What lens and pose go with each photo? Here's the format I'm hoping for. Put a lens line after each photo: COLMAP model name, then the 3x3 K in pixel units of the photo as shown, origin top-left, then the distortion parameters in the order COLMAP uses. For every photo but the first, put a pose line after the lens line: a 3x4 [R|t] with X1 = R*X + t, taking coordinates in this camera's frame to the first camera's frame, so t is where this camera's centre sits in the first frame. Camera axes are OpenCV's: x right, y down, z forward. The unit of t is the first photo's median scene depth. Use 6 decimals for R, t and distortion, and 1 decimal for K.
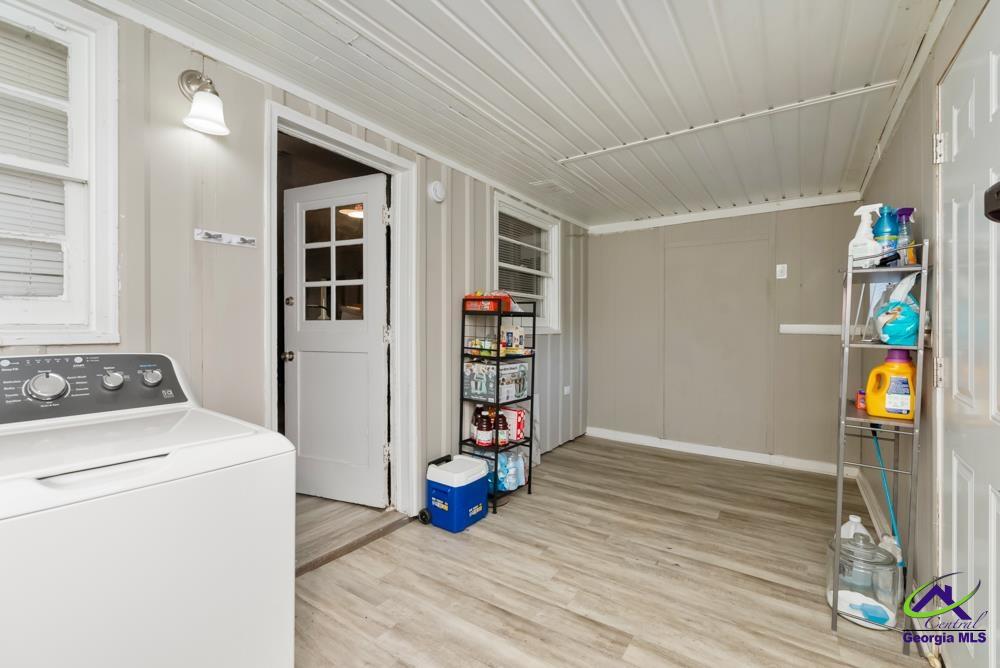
lens RADIAL K [[444.3, 0, 500.0], [0, 444.3, 334.0], [0, 0, 1]] dist [-0.000838, 0.000032]
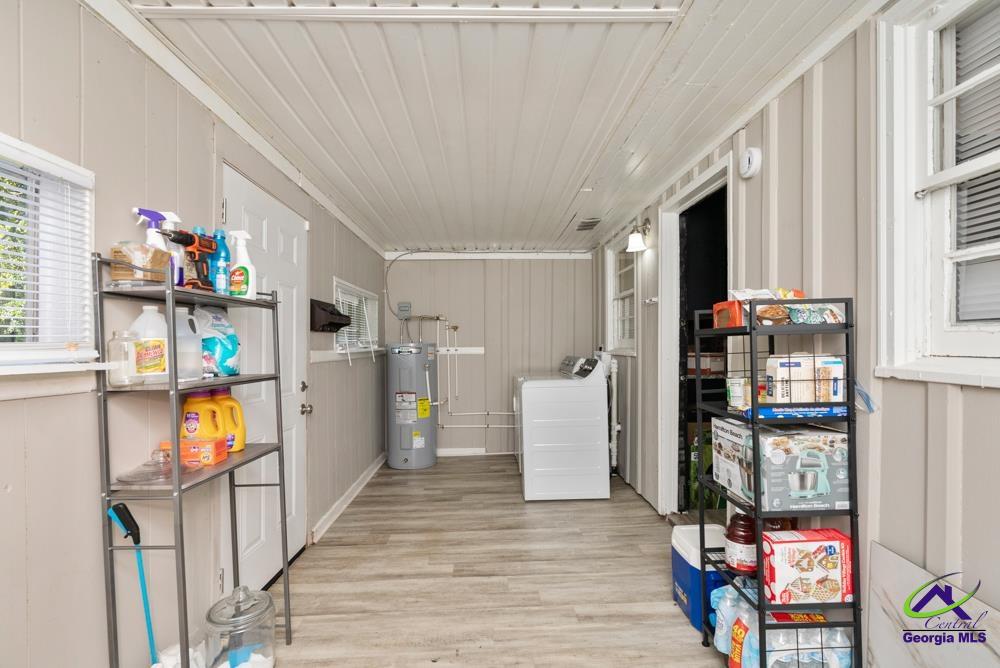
lens RADIAL K [[444.3, 0, 500.0], [0, 444.3, 334.0], [0, 0, 1]] dist [-0.000838, 0.000032]
pose [[-0.807846, -0.004044, -0.589379, 0.729782], [0.000402, 0.999972, -0.007413, -0.049909], [0.589393, -0.006225, -0.807822, 1.614022]]
